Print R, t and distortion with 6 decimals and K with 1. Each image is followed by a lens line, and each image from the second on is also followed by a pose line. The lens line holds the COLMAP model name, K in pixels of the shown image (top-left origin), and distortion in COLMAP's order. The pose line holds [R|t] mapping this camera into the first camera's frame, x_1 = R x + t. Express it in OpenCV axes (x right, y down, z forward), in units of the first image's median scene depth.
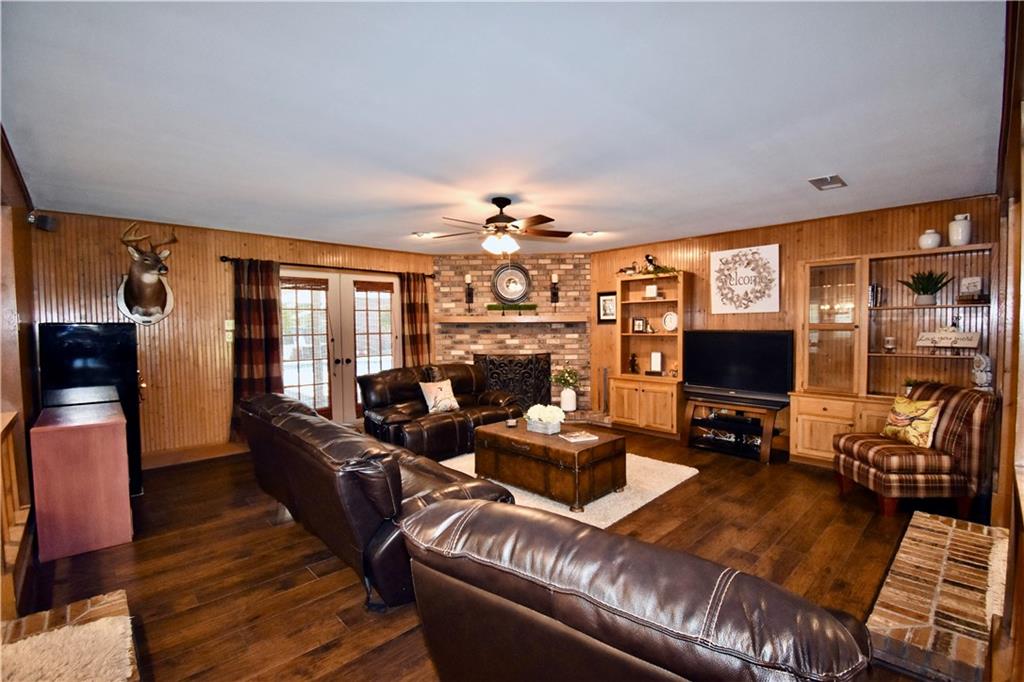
lens RADIAL K [[455.3, 0, 516.1], [0, 455.3, 342.3], [0, 0, 1]] dist [0.023119, -0.027847]
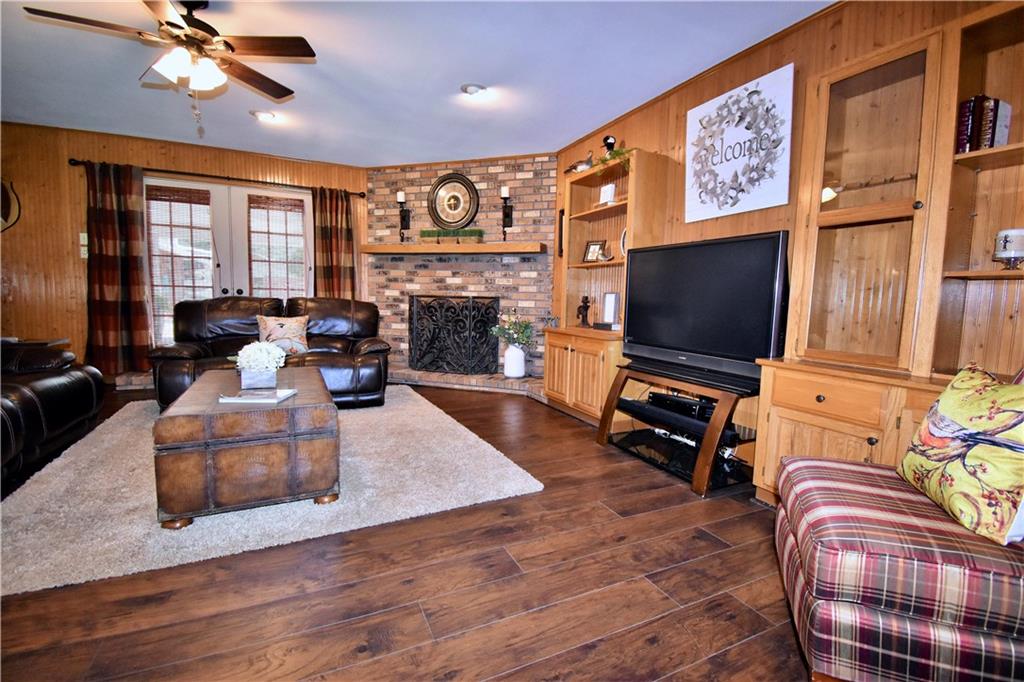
lens RADIAL K [[455.3, 0, 516.1], [0, 455.3, 342.3], [0, 0, 1]] dist [0.023119, -0.027847]
pose [[0.948796, 0.065113, -0.309104, 0.346614], [-0.048264, 0.996917, 0.061856, 0.051511], [0.312179, -0.043770, 0.949014, 0.321488]]
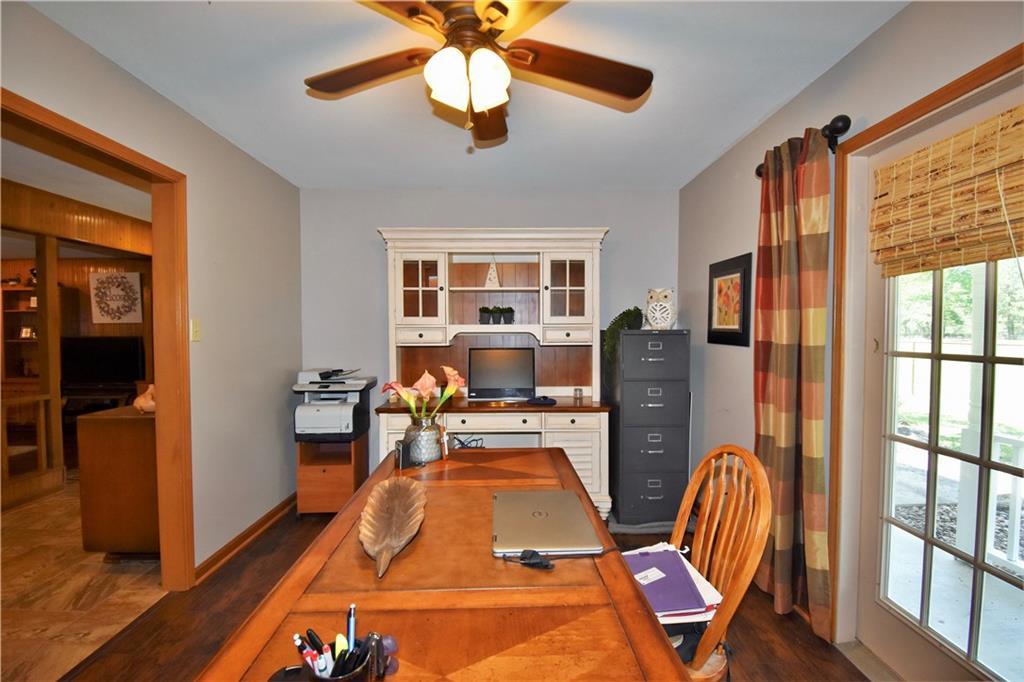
lens RADIAL K [[455.3, 0, 516.1], [0, 455.3, 342.3], [0, 0, 1]] dist [0.023119, -0.027847]
pose [[0.673843, -0.013914, 0.738743, 0.244492], [0.024488, 0.999694, -0.003508, 0.016888], [-0.738468, 0.020454, 0.673978, -0.540425]]
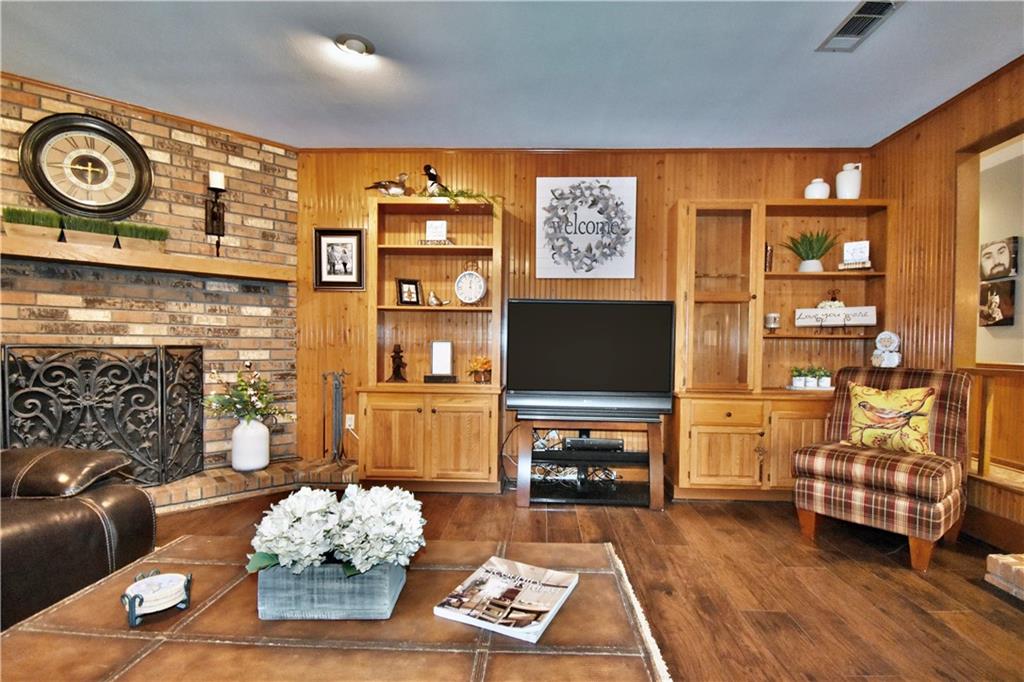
lens RADIAL K [[479.6, 0, 526.7], [0, 479.6, 356.4], [0, 0, 1]] dist [0.023437, -0.024545]
pose [[0.716588, 0.004817, 0.697480, -0.028831], [0.005371, 0.999908, -0.012424, 0.043635], [-0.697476, 0.012650, 0.716496, 0.454781]]
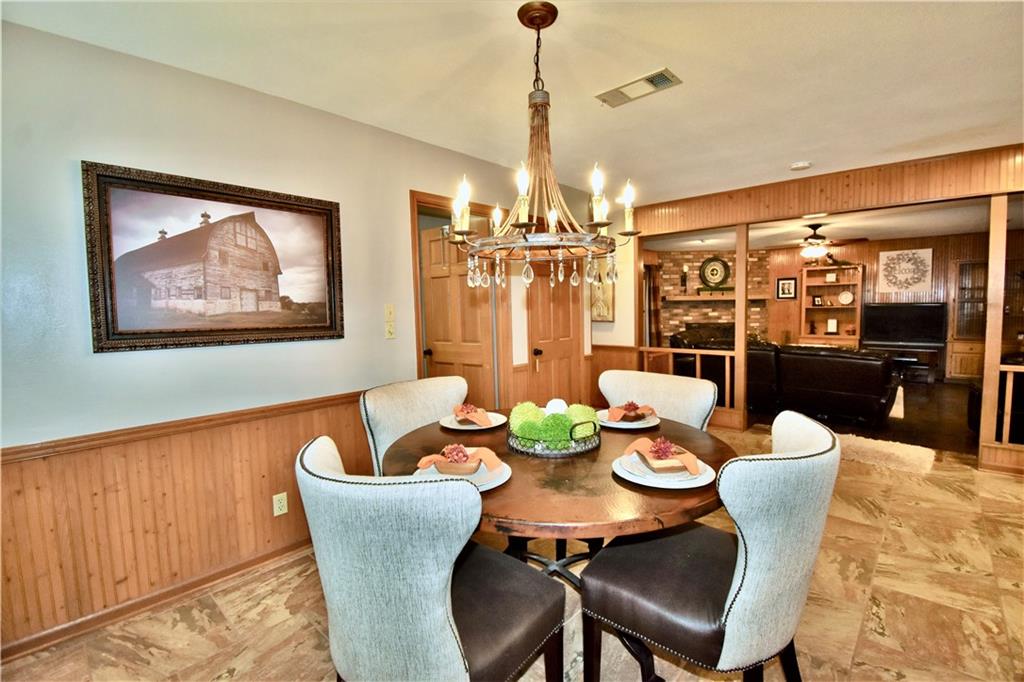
lens RADIAL K [[455.3, 0, 516.1], [0, 455.3, 342.3], [0, 0, 1]] dist [0.023119, -0.027847]
pose [[0.997462, -0.015454, 0.069508, -0.738115], [0.012510, 0.999014, 0.042595, 0.018903], [-0.070097, -0.041617, 0.996672, -0.365076]]
